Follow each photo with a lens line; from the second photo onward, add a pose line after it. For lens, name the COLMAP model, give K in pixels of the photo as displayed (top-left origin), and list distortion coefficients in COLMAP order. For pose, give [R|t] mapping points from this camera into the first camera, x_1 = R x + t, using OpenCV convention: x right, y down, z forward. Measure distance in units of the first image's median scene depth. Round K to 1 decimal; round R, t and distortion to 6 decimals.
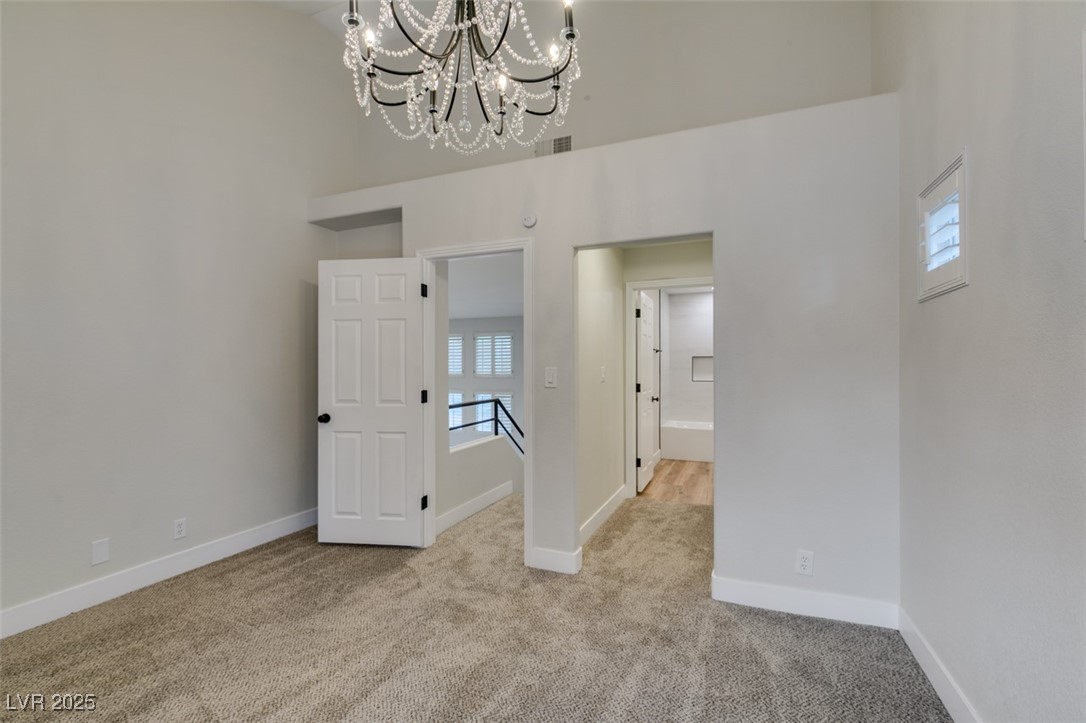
lens RADIAL K [[485.6, 0, 545.3], [0, 485.6, 366.2], [0, 0, 1]] dist [-0.002502, -0.000321]
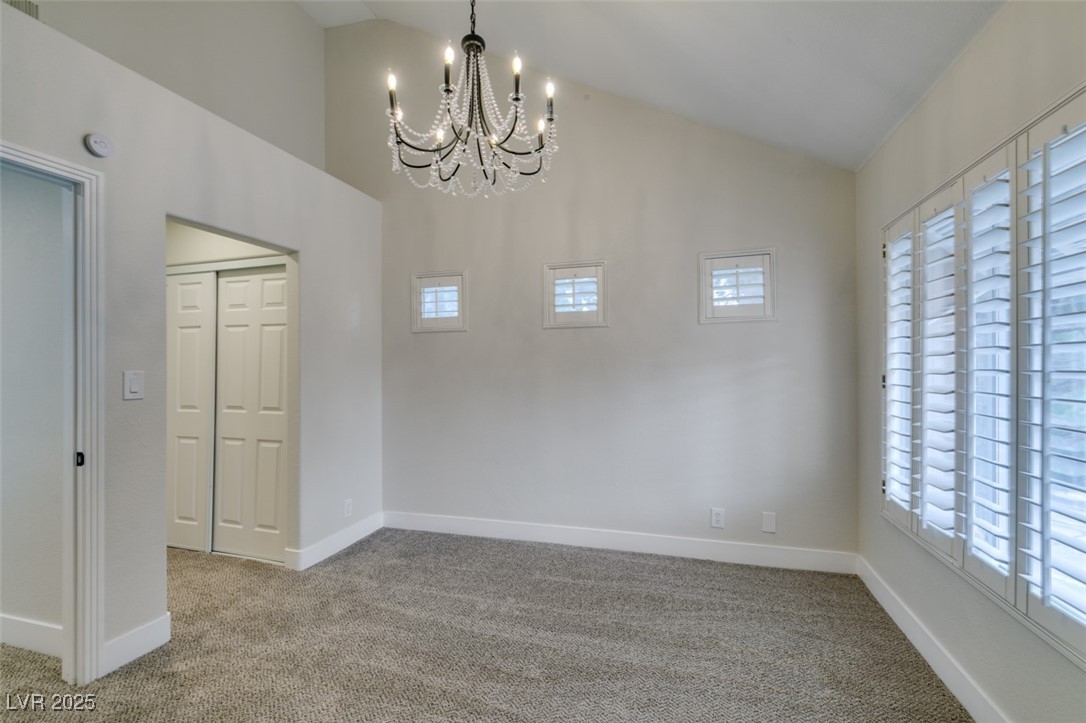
lens RADIAL K [[485.6, 0, 543.6], [0, 485.6, 363.3], [0, 0, 1]] dist [-0.002502, -0.000321]
pose [[-0.106866, 0.005979, 0.994255, -0.890510], [0.000746, 0.999982, -0.005933, -0.004062], [-0.994273, 0.000108, -0.106869, 0.571764]]
